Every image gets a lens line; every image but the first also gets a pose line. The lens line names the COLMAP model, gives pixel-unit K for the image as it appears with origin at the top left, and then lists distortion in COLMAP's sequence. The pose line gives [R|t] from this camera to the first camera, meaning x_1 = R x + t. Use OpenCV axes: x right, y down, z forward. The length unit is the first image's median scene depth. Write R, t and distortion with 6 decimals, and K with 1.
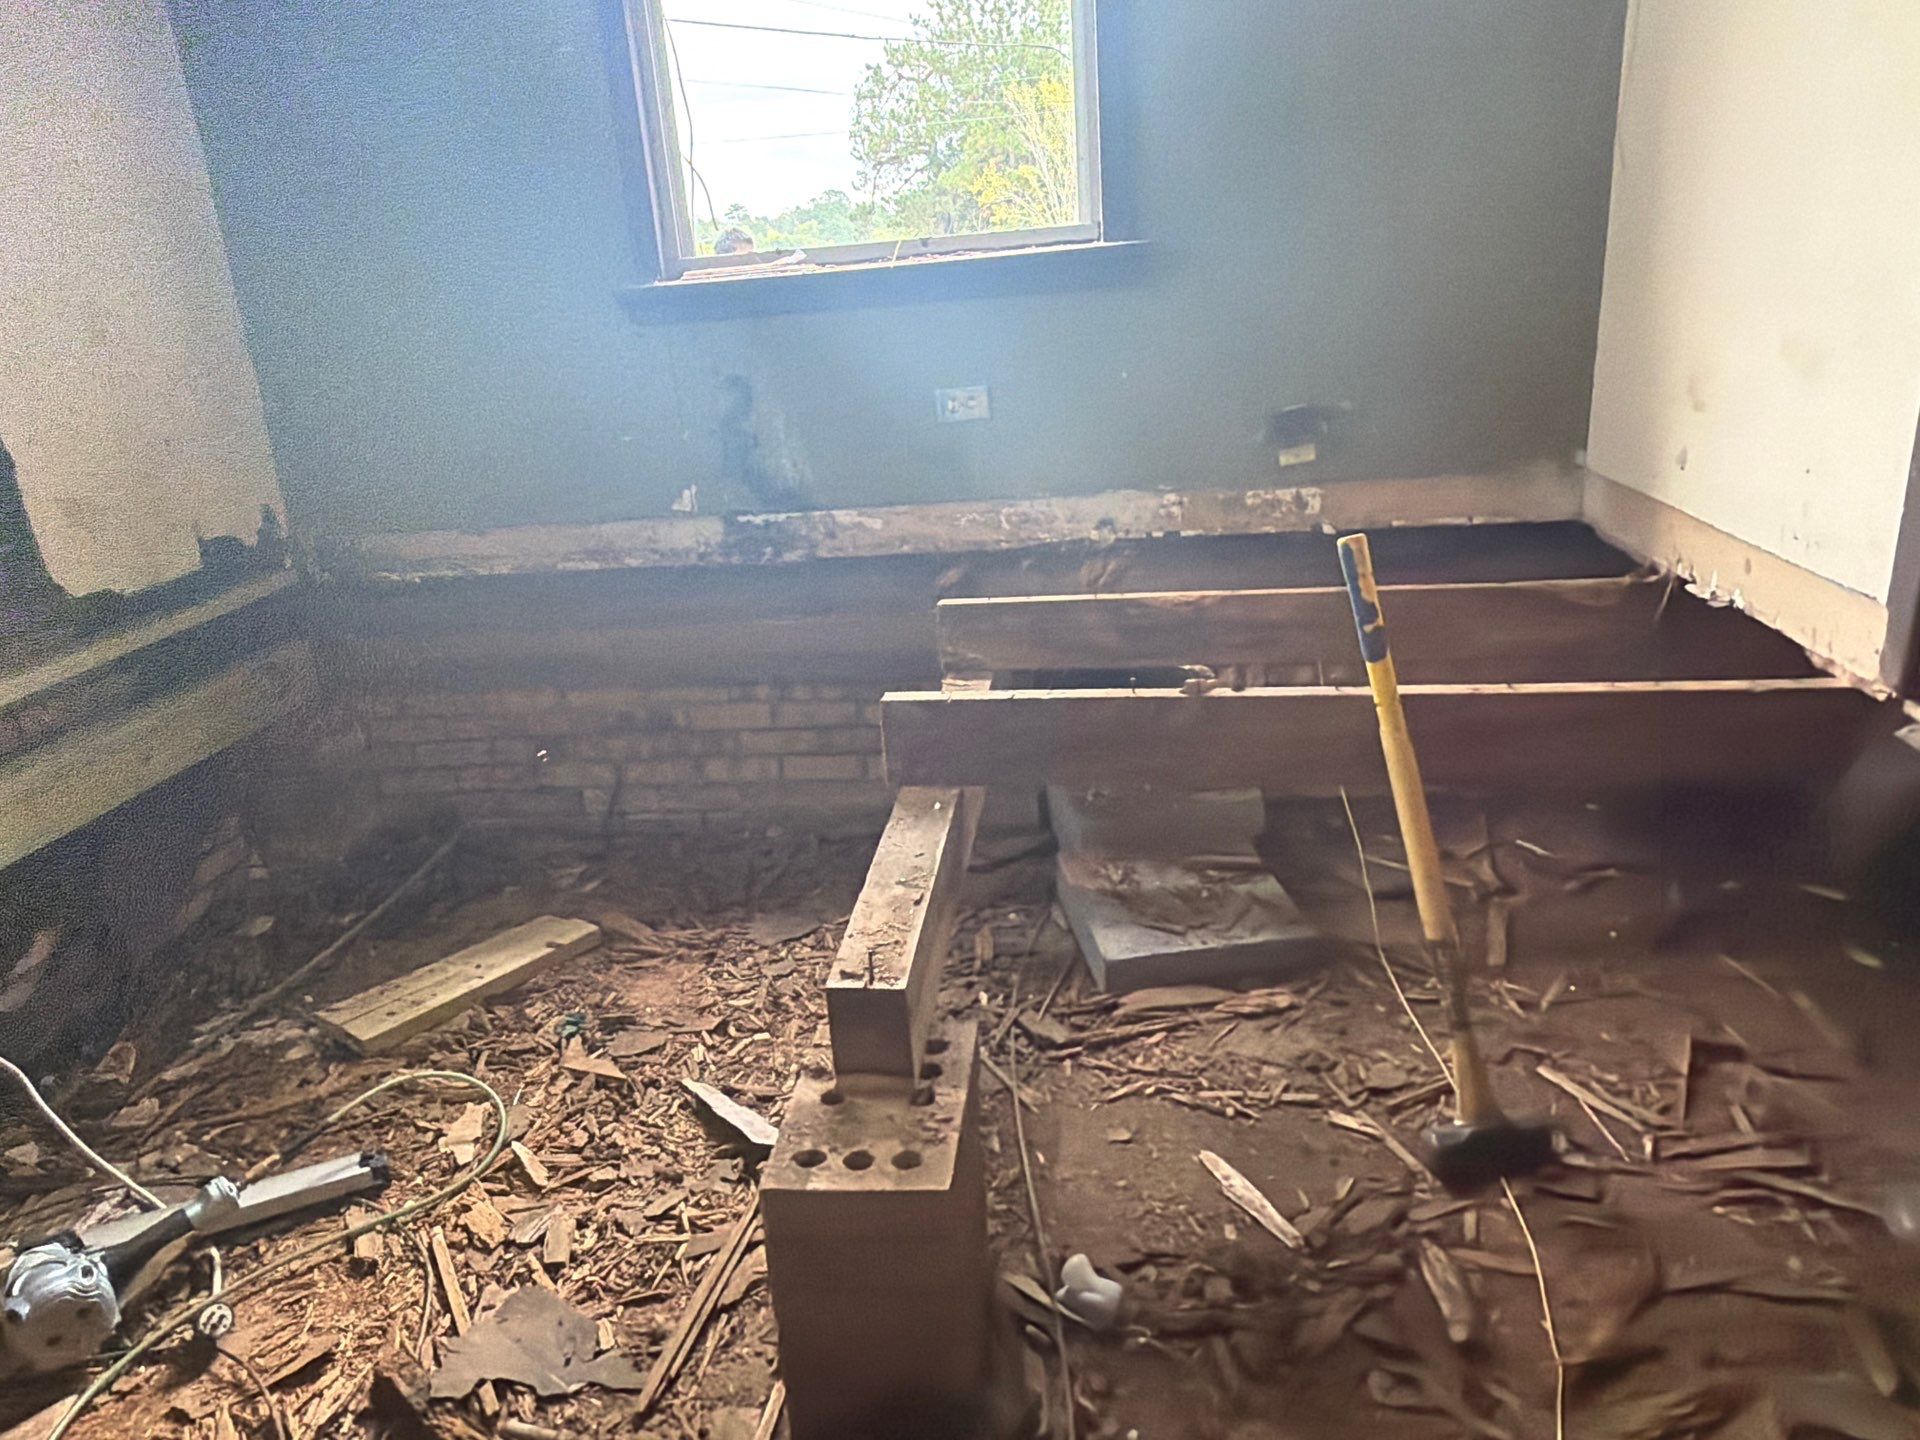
lens RADIAL K [[1306.4, 0, 960.0], [0, 1306.4, 720.0], [0, 0, 1]] dist [-0.003364, 0.004641]
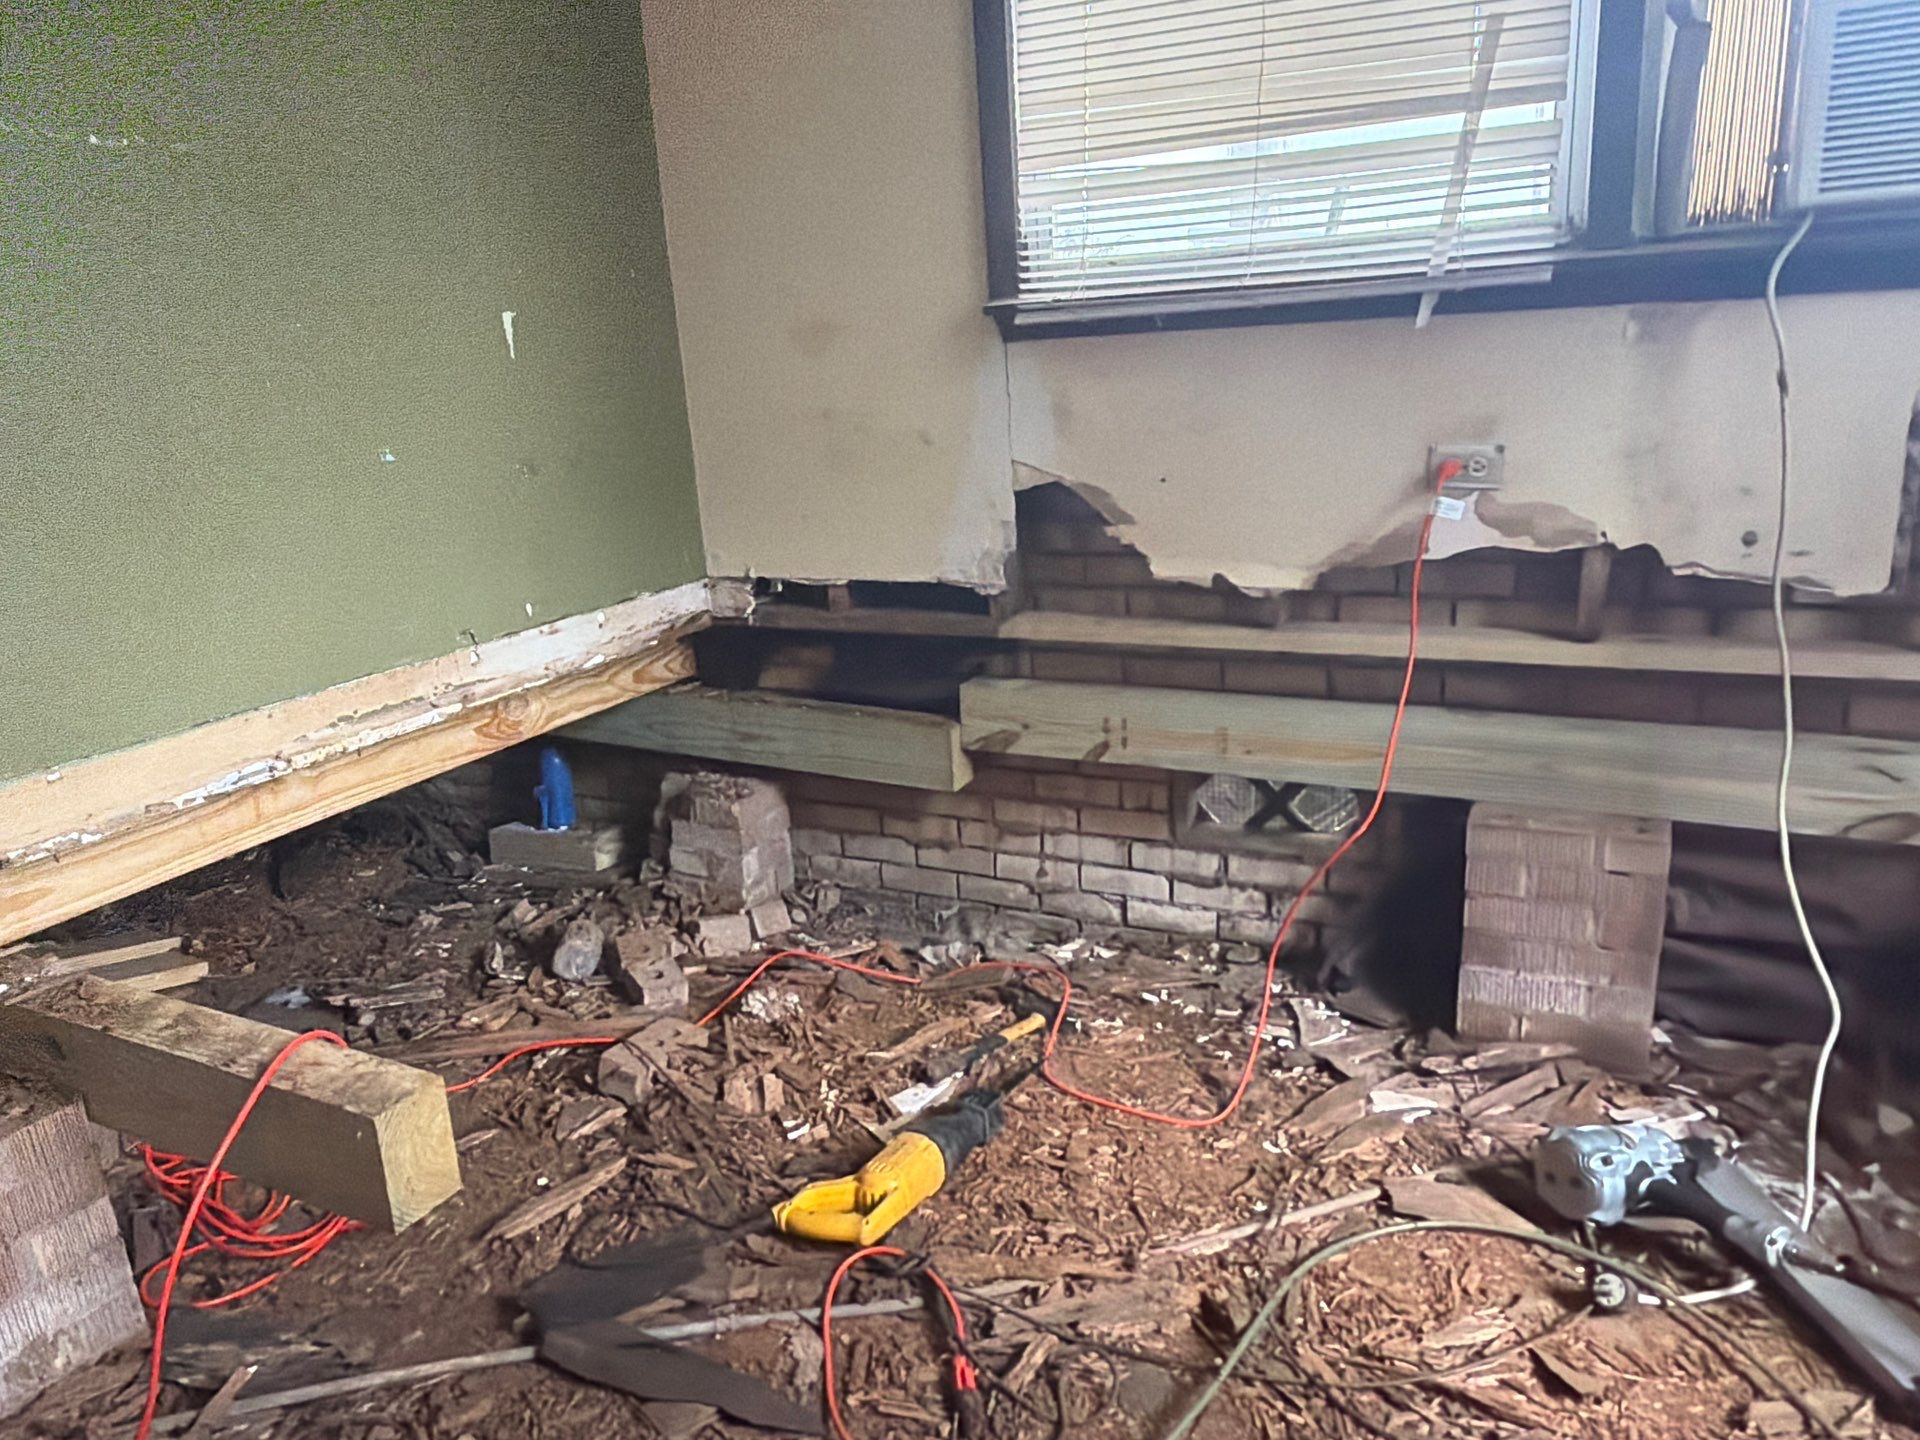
lens RADIAL K [[1306.4, 0, 960.0], [0, 1306.4, 720.0], [0, 0, 1]] dist [-0.003364, 0.004641]
pose [[-0.352222, 0.350430, -0.867835, 0.238260], [-0.229752, 0.866510, 0.443142, -0.183201], [0.907278, 0.355471, -0.224692, 0.564310]]
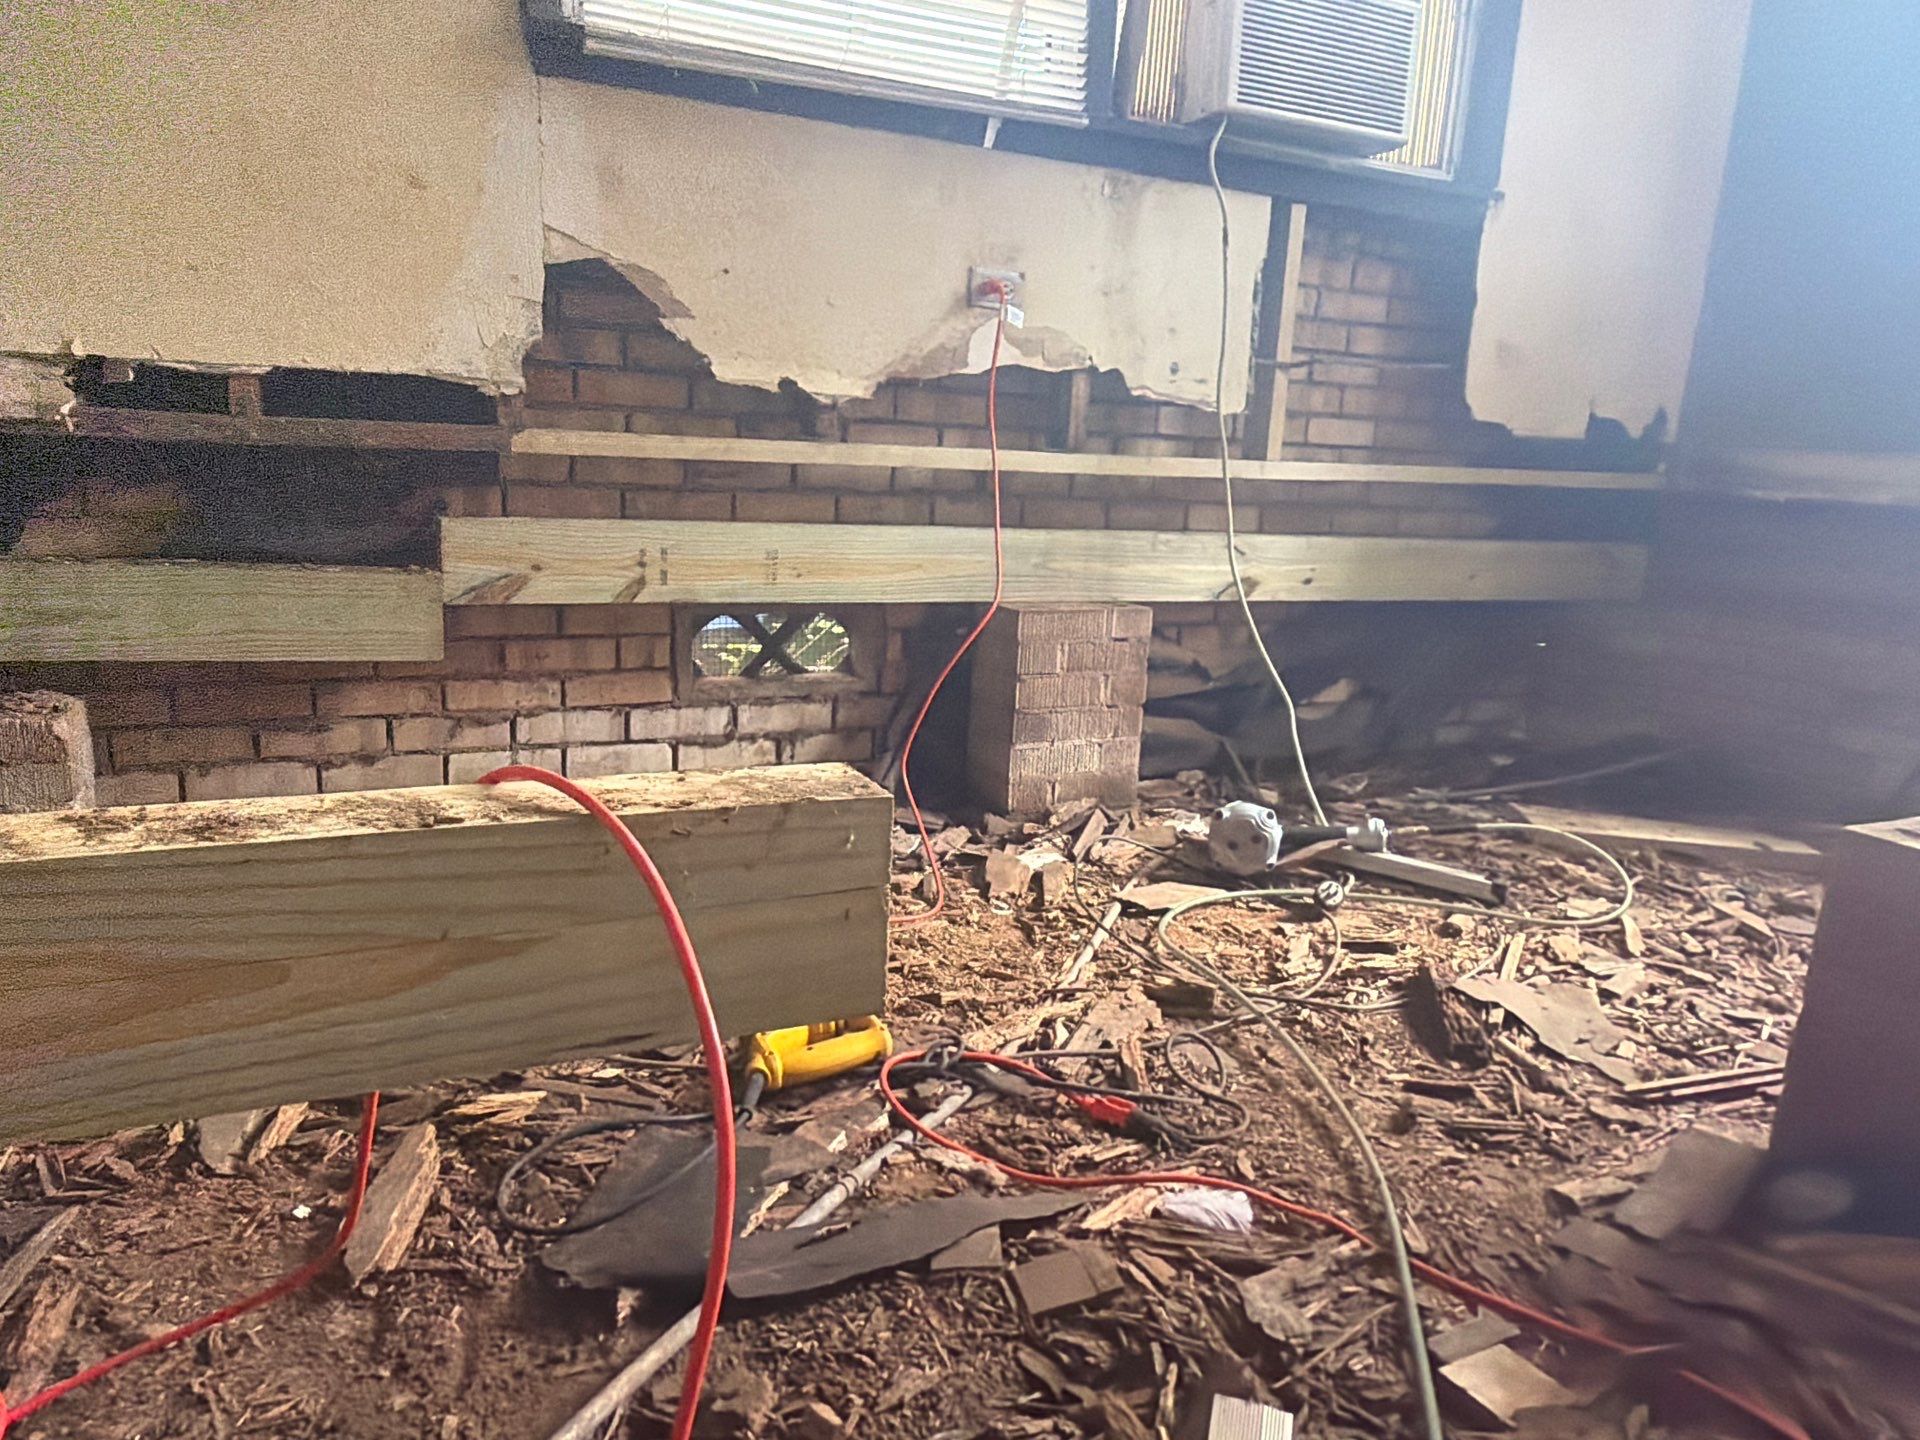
lens RADIAL K [[1306.4, 0, 960.0], [0, 1306.4, 720.0], [0, 0, 1]] dist [-0.003364, 0.004641]
pose [[0.520650, 0.279104, -0.806861, 0.158579], [-0.366164, 0.926725, 0.084288, 0.296523], [0.771264, 0.251559, 0.584697, -0.007474]]
